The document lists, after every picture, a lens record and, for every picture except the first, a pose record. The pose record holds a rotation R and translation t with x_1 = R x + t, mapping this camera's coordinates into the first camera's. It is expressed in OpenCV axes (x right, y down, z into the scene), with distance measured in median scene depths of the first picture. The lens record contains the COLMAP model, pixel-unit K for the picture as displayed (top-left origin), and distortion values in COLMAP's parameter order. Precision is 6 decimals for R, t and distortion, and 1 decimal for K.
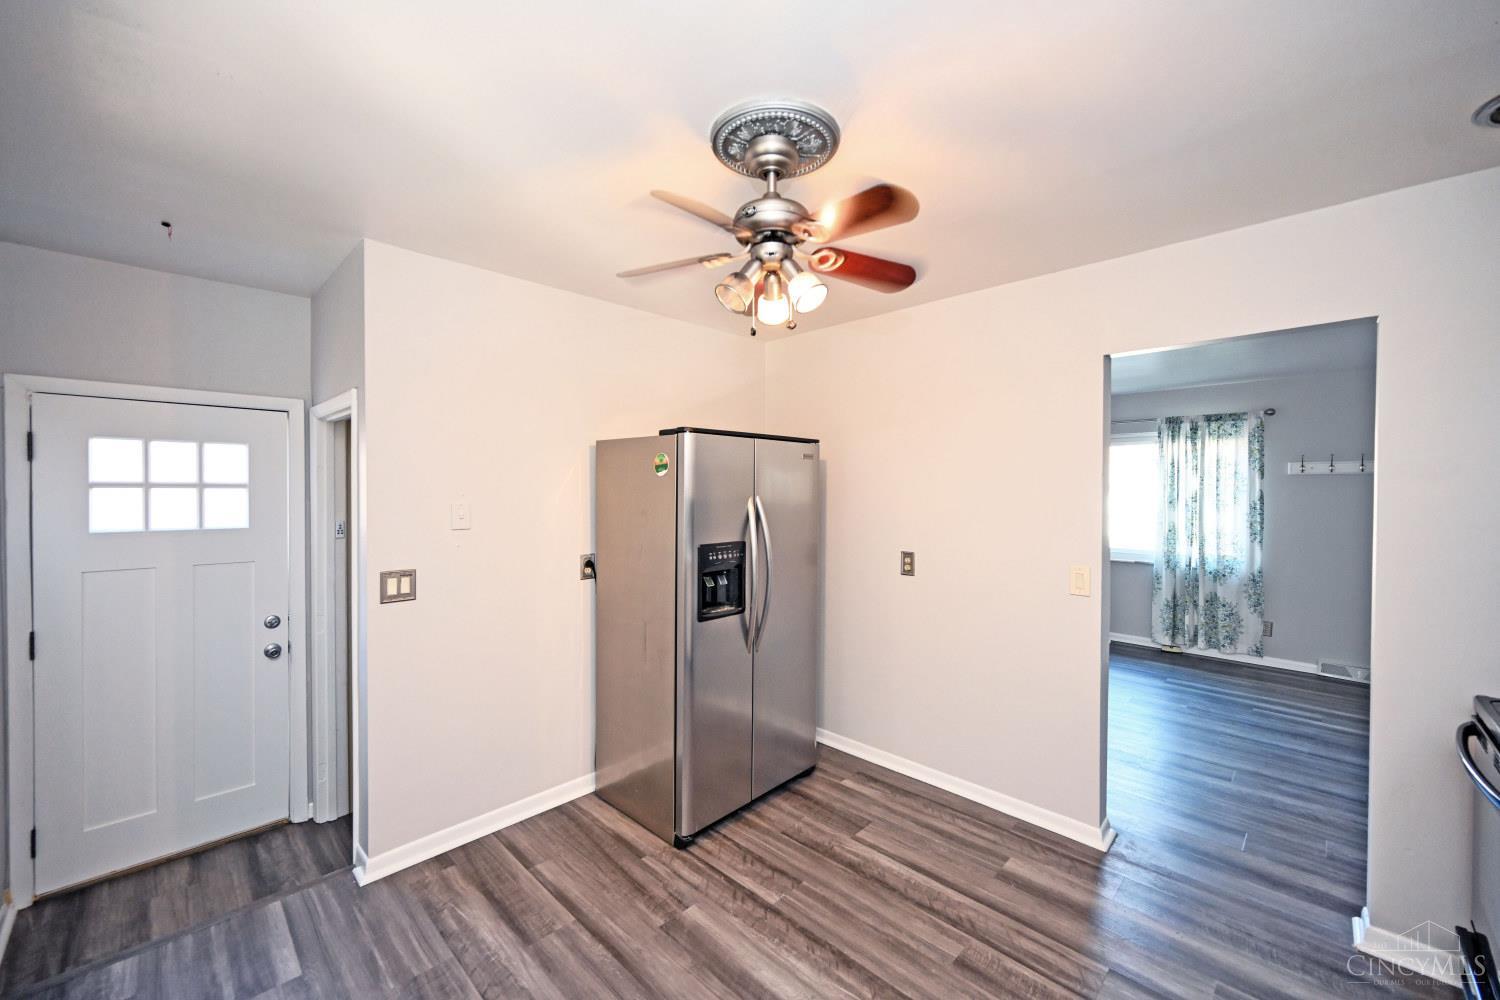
lens RADIAL K [[592.3, 0, 750.1], [0, 592.3, 498.5], [0, 0, 1]] dist [-0.000600, 0.000475]
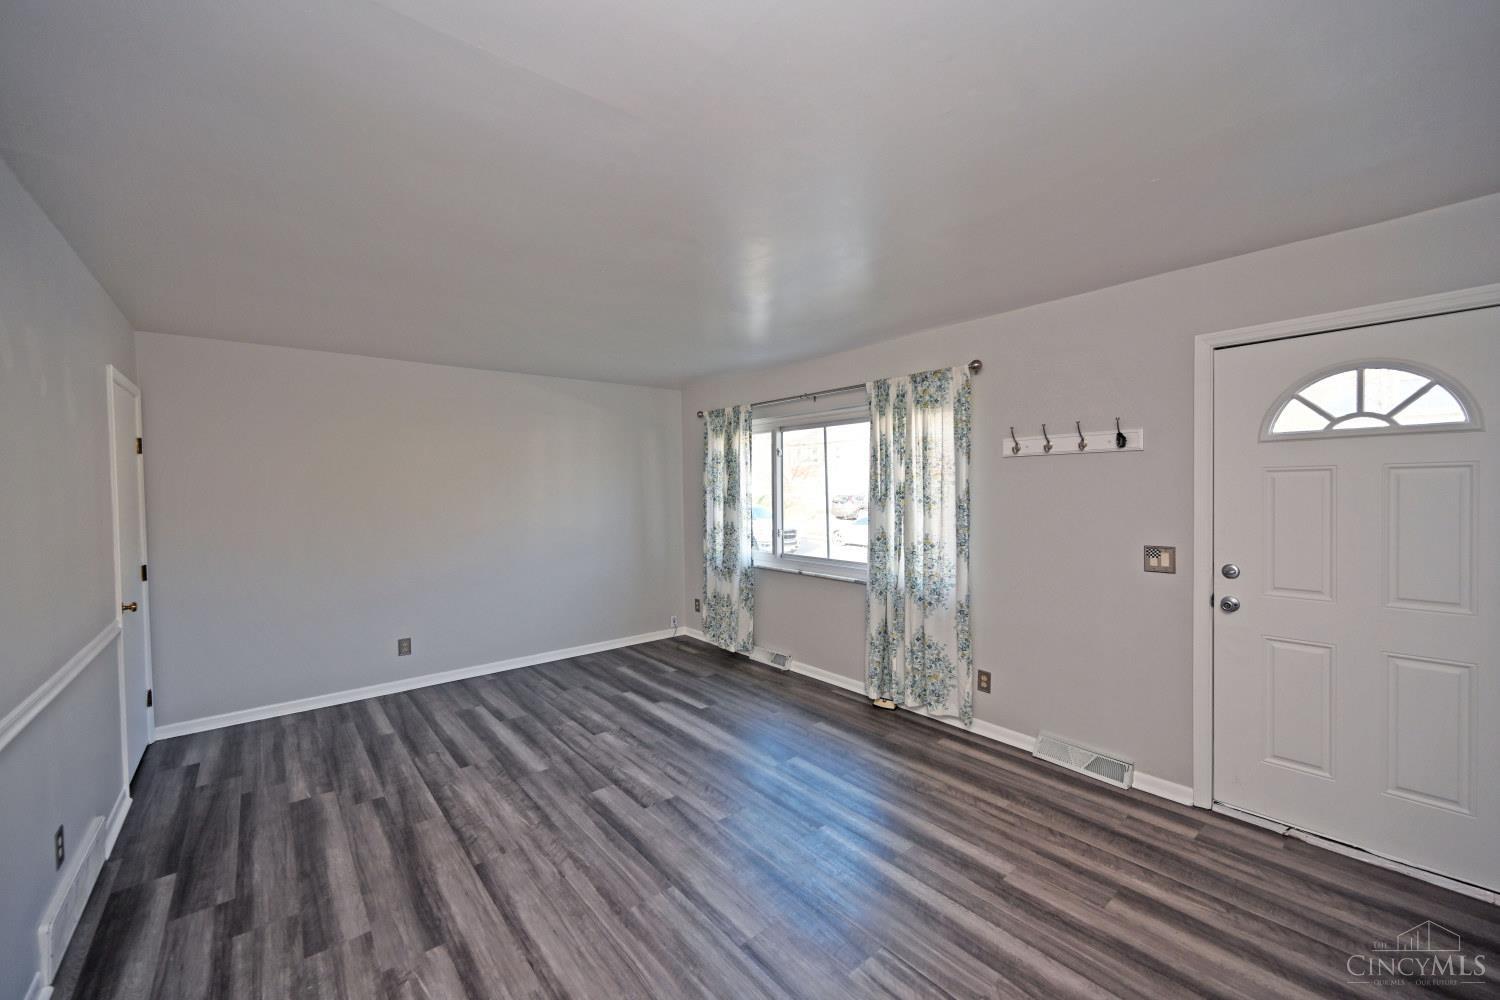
lens RADIAL K [[592.3, 0, 757.1], [0, 592.3, 503.9], [0, 0, 1]] dist [-0.000600, 0.000475]
pose [[0.995447, -0.017515, -0.093698, 0.663641], [0.018363, 0.999798, 0.008197, 0.003128], [0.093536, -0.009880, 0.995567, 0.285416]]
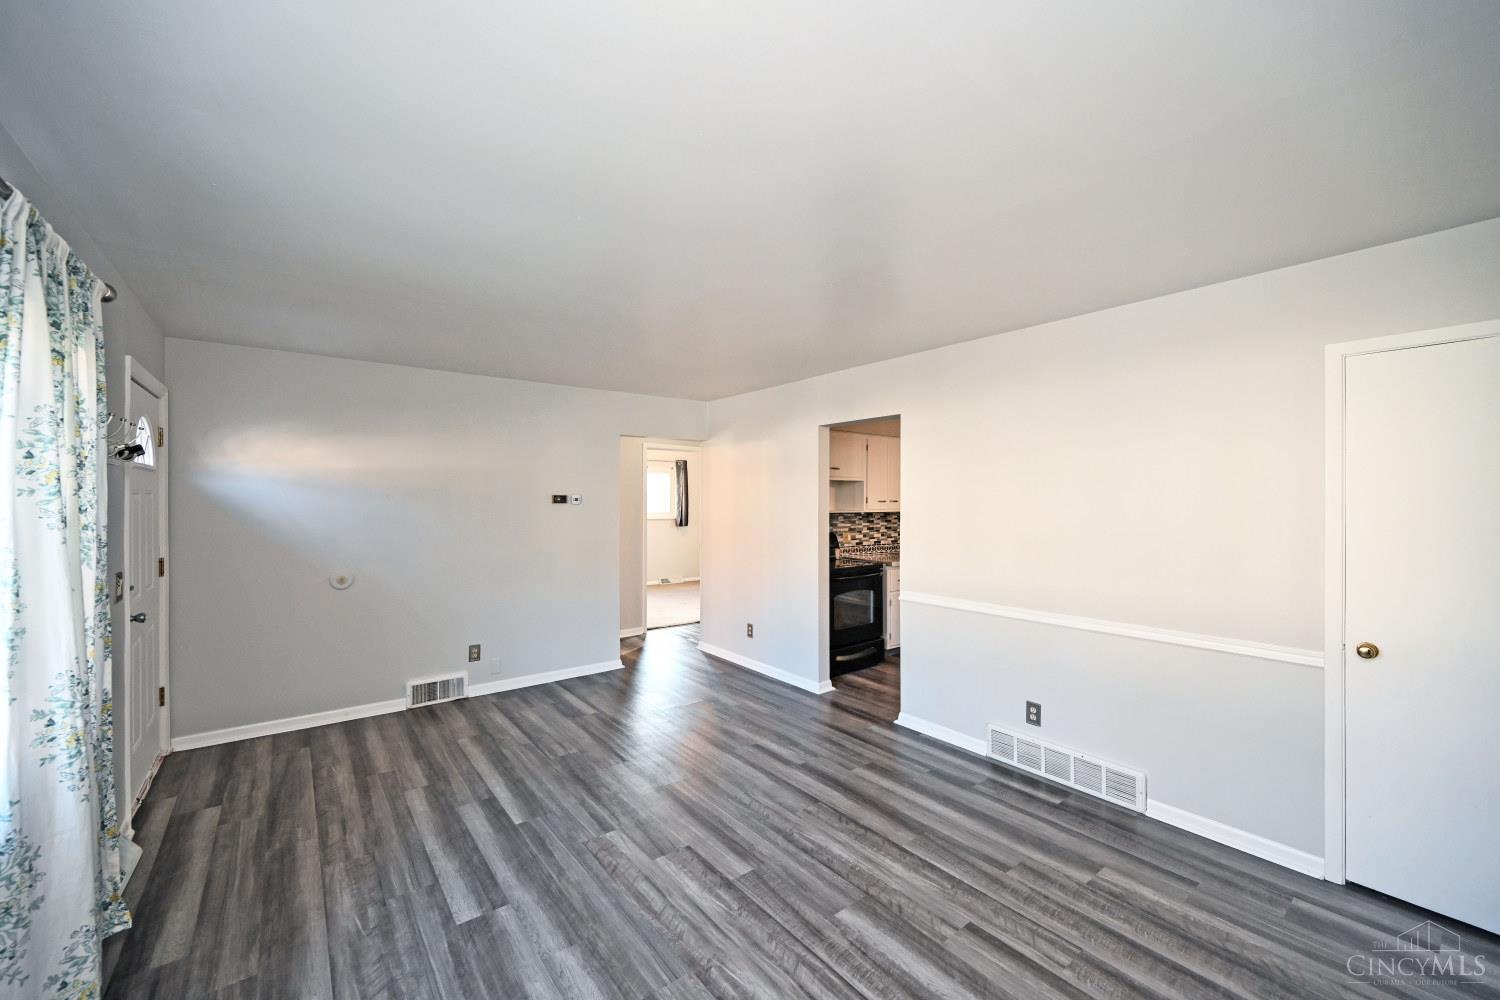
lens RADIAL K [[592.3, 0, 754.9], [0, 592.3, 497.6], [0, 0, 1]] dist [-0.000600, 0.000475]
pose [[-0.991912, -0.007554, 0.126705, 0.391991], [-0.005215, 0.999810, 0.018783, -0.021245], [-0.126823, 0.017970, -0.991763, 1.284706]]
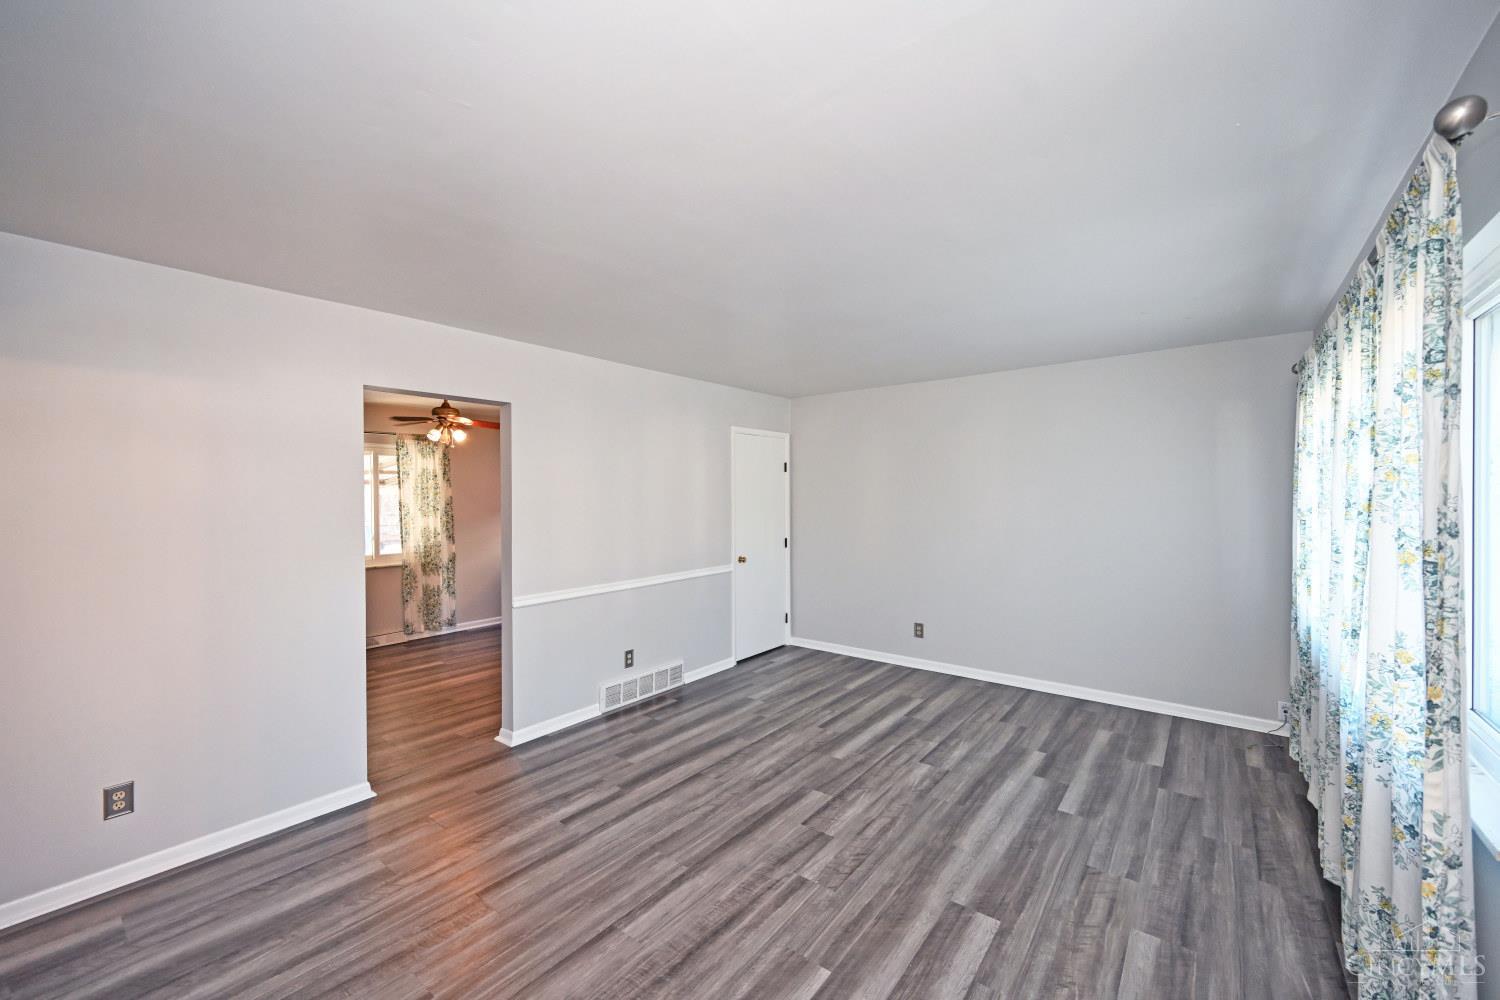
lens RADIAL K [[592.3, 0, 747.7], [0, 592.3, 499.1], [0, 0, 1]] dist [-0.000600, 0.000475]
pose [[0.104796, -0.000939, -0.994493, 1.024409], [-0.012320, 0.999922, -0.002242, -0.005608], [0.994417, 0.012487, 0.104776, 0.698968]]
